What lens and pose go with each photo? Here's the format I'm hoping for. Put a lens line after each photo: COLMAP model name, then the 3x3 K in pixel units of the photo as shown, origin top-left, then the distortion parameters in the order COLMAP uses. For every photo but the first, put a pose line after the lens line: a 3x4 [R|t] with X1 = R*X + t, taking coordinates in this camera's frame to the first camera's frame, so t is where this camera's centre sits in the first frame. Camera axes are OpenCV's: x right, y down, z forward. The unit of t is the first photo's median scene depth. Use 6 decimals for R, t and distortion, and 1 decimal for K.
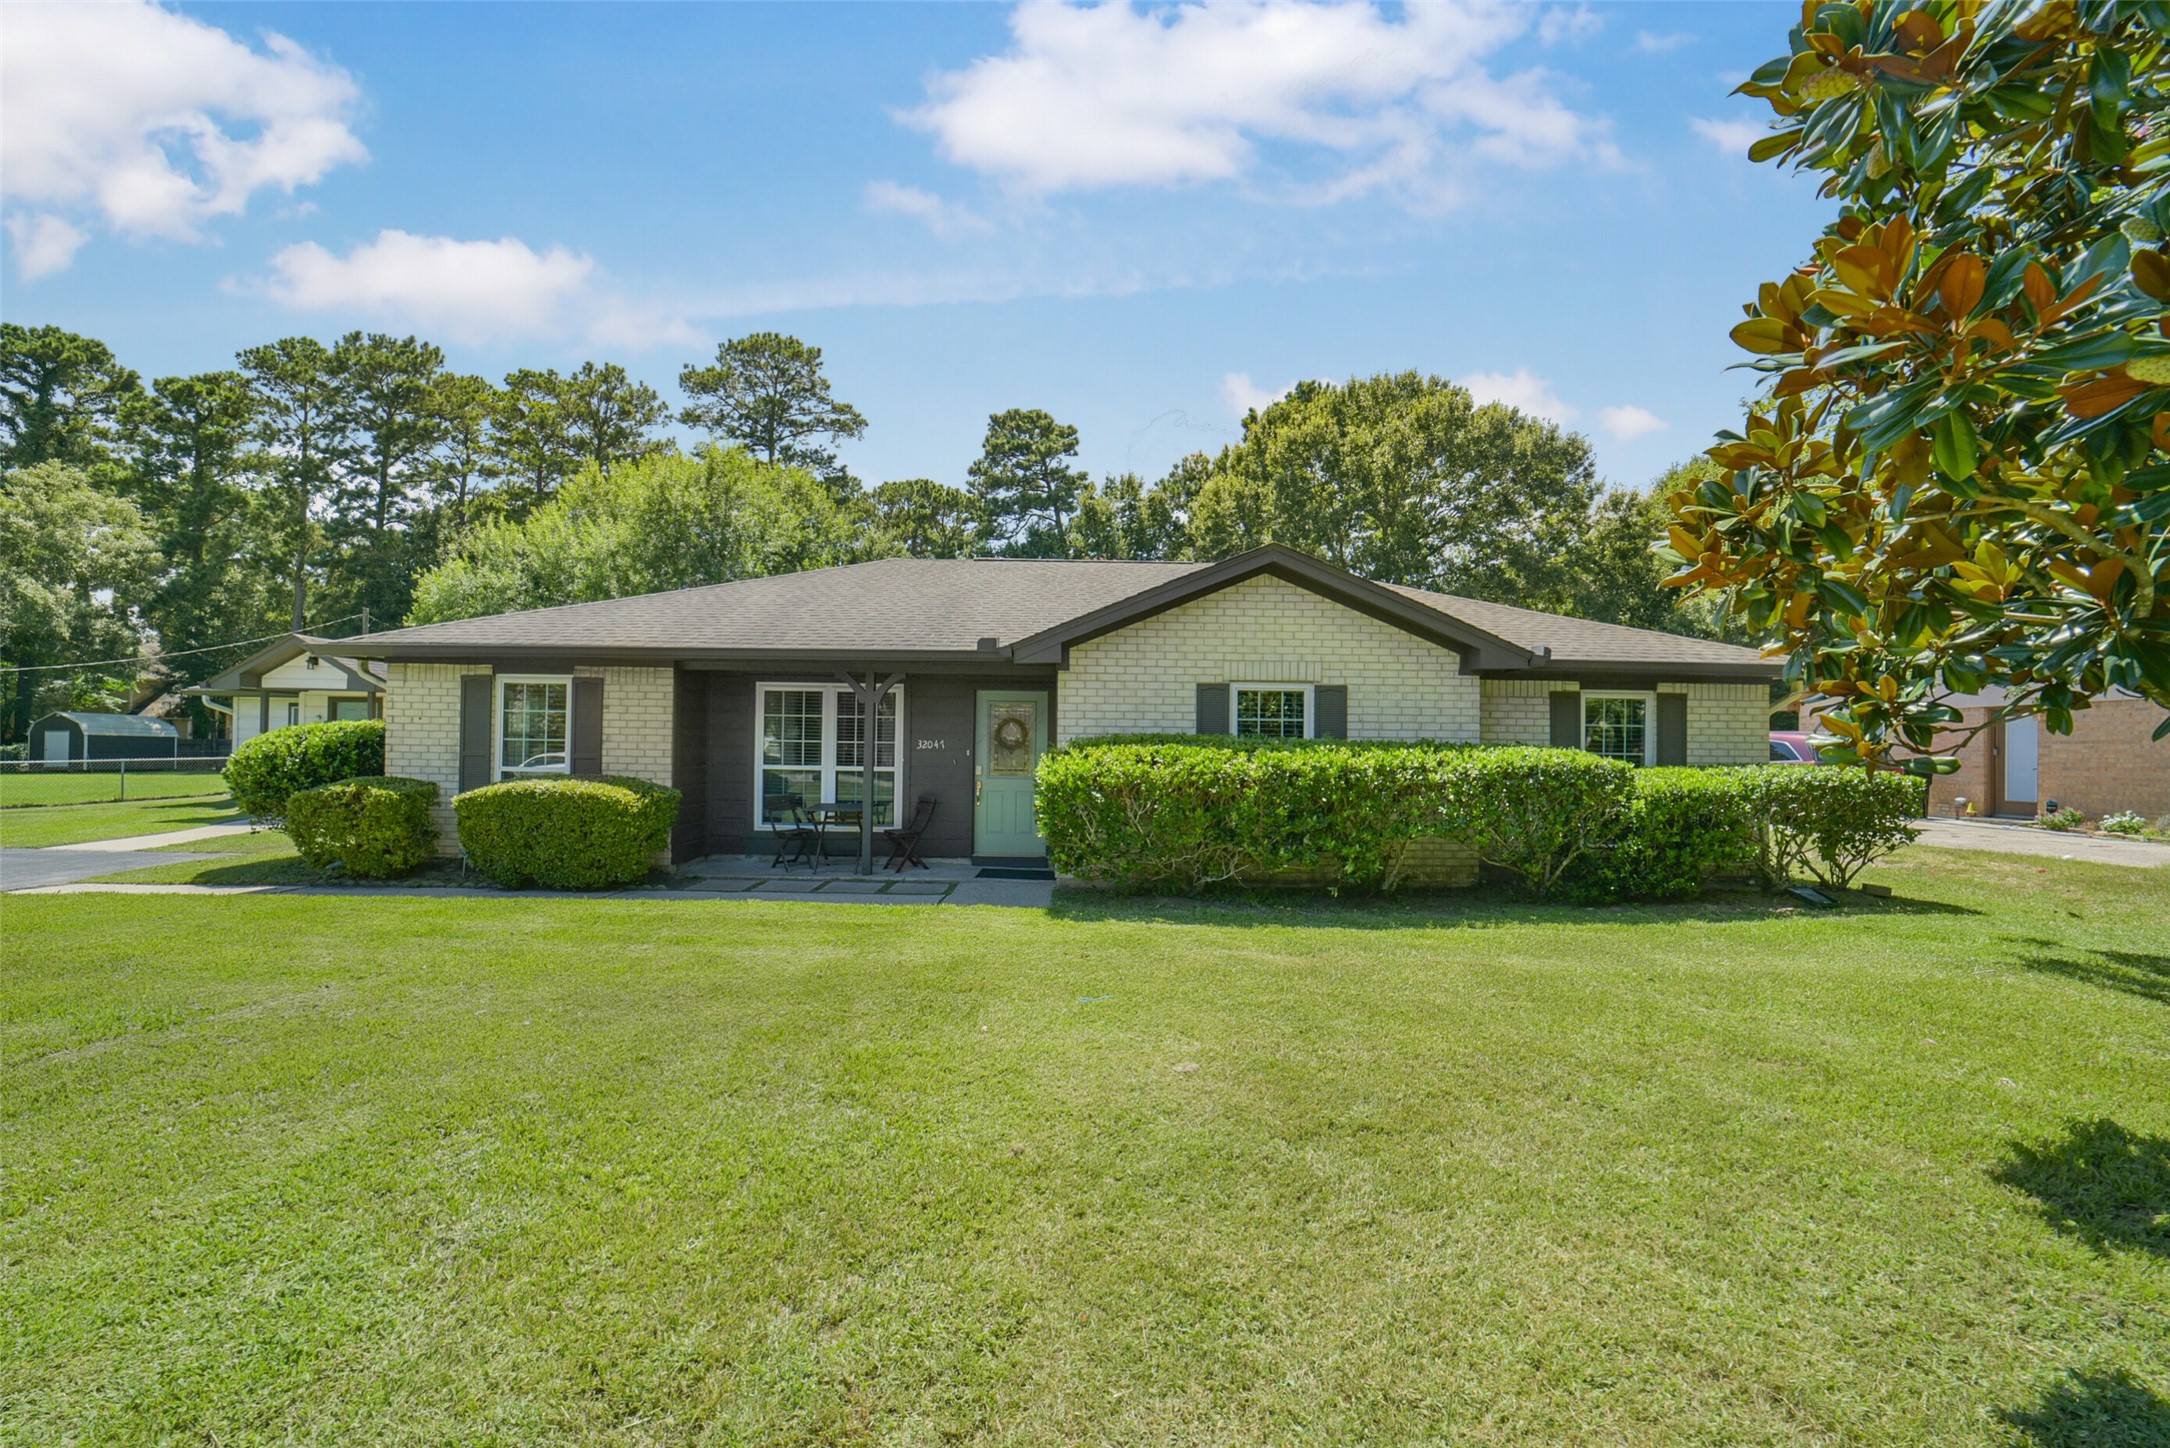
lens RADIAL K [[869.2, 0, 1092.3], [0, 869.2, 734.4], [0, 0, 1]] dist [-0.030184, 0.008927]
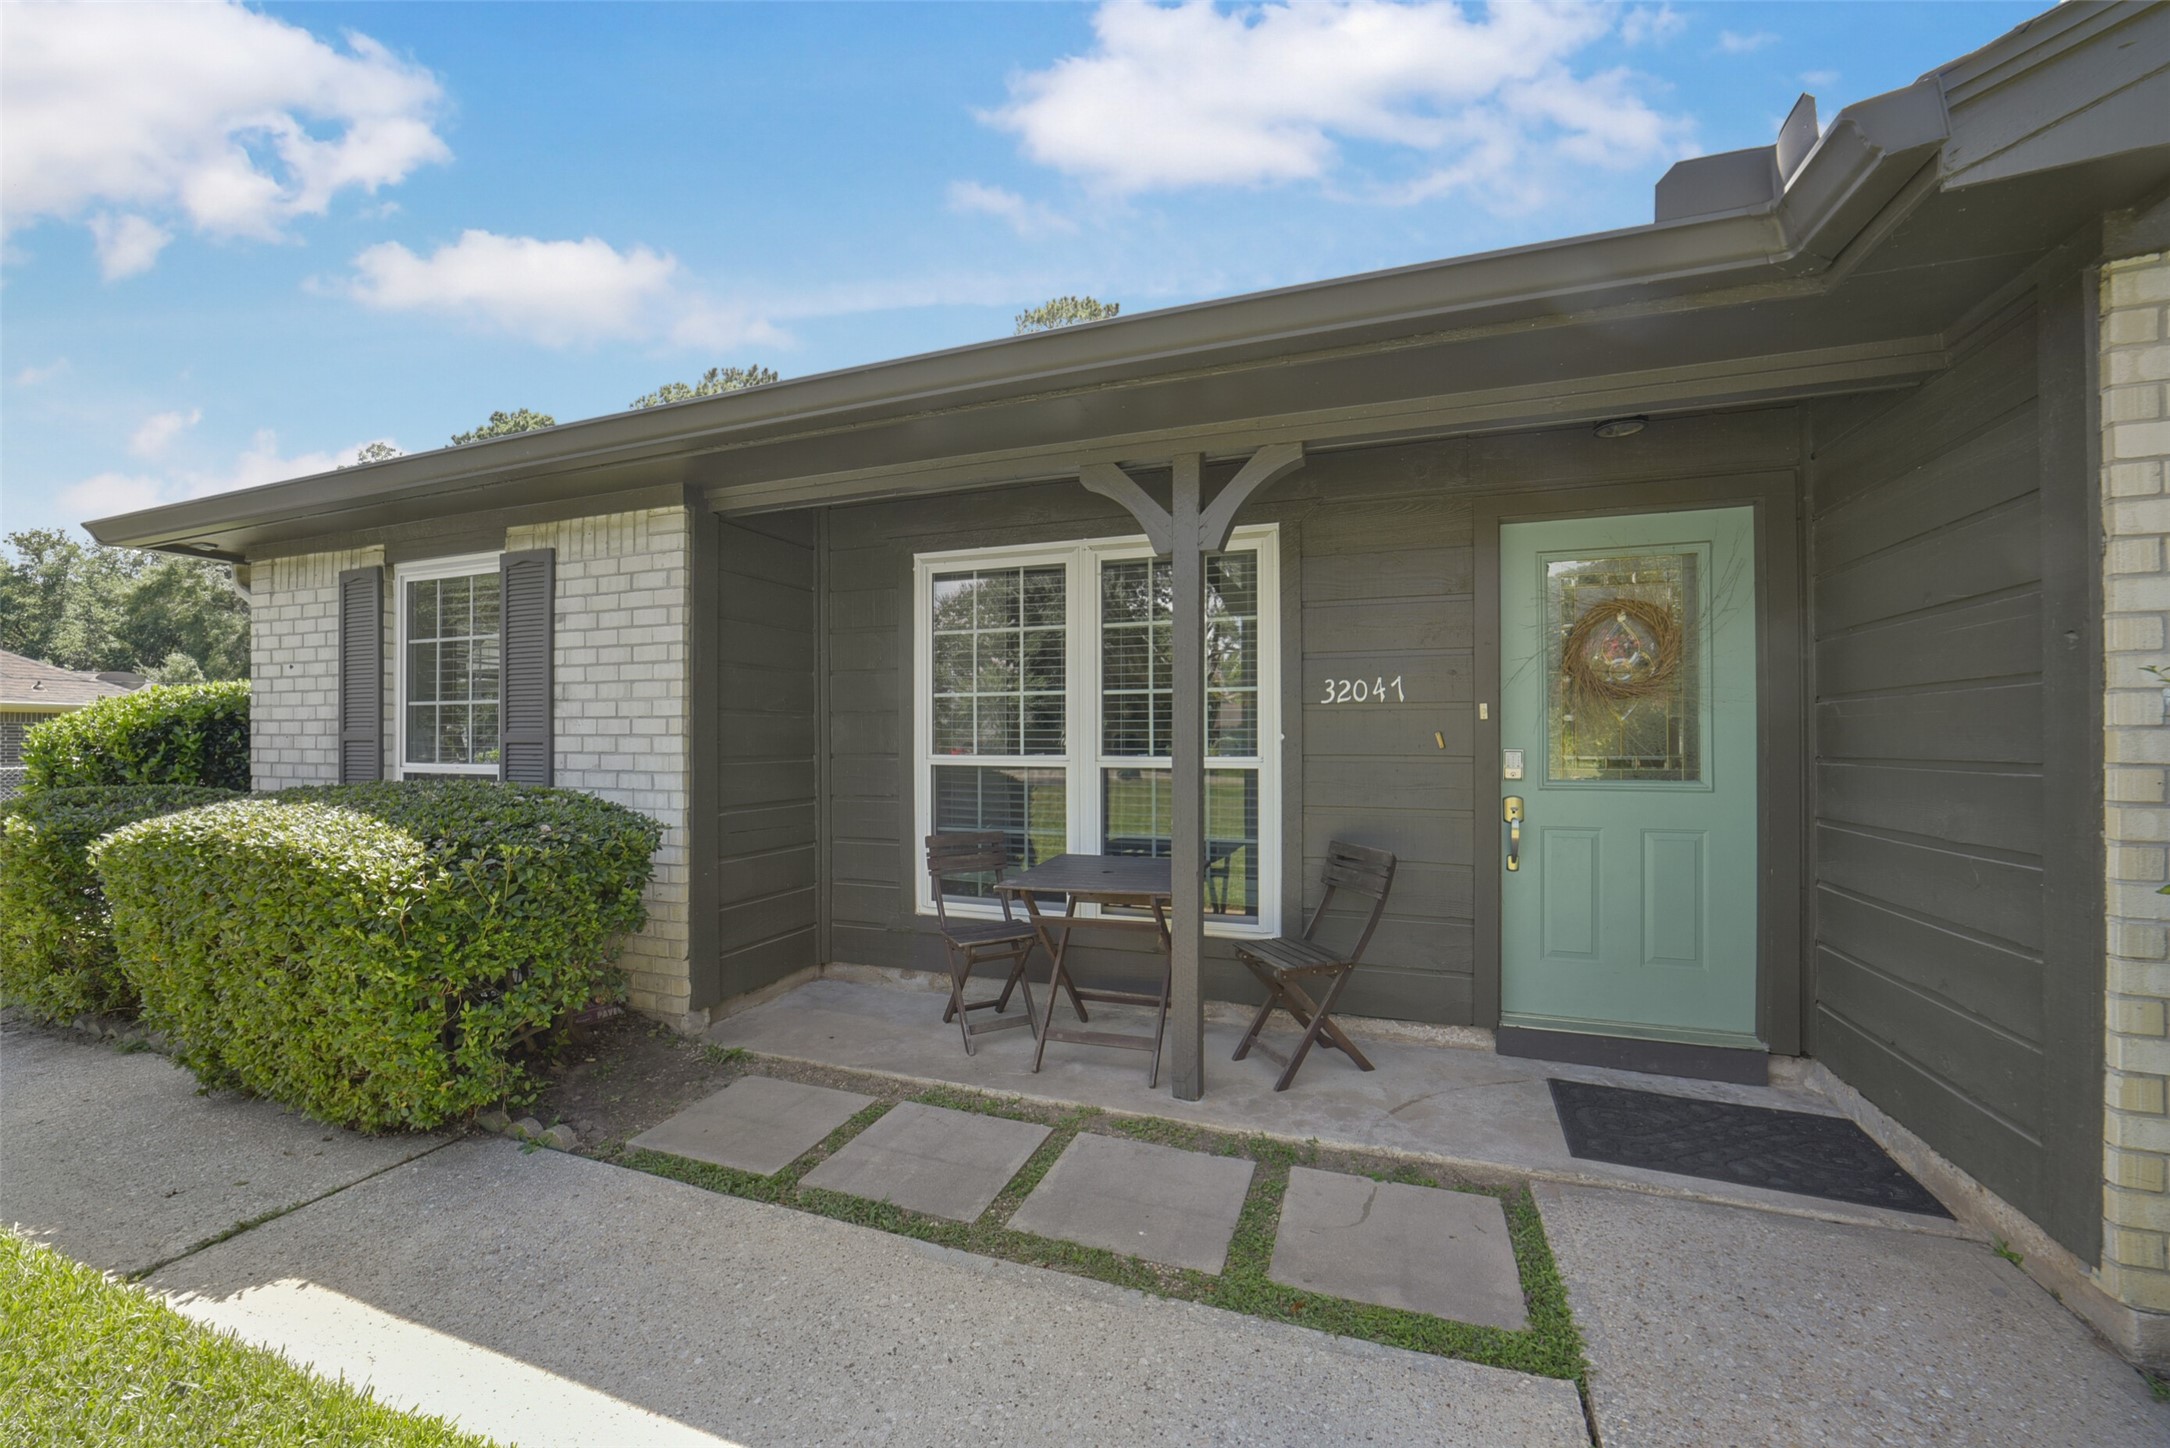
lens RADIAL K [[869.2, 0, 1066.1], [0, 869.2, 726.5], [0, 0, 1]] dist [-0.030184, 0.008927]
pose [[0.927020, -0.021779, -0.374378, -0.167696], [0.020969, 0.999761, -0.006238, 0.025544], [0.374424, -0.002068, 0.927255, 0.641387]]
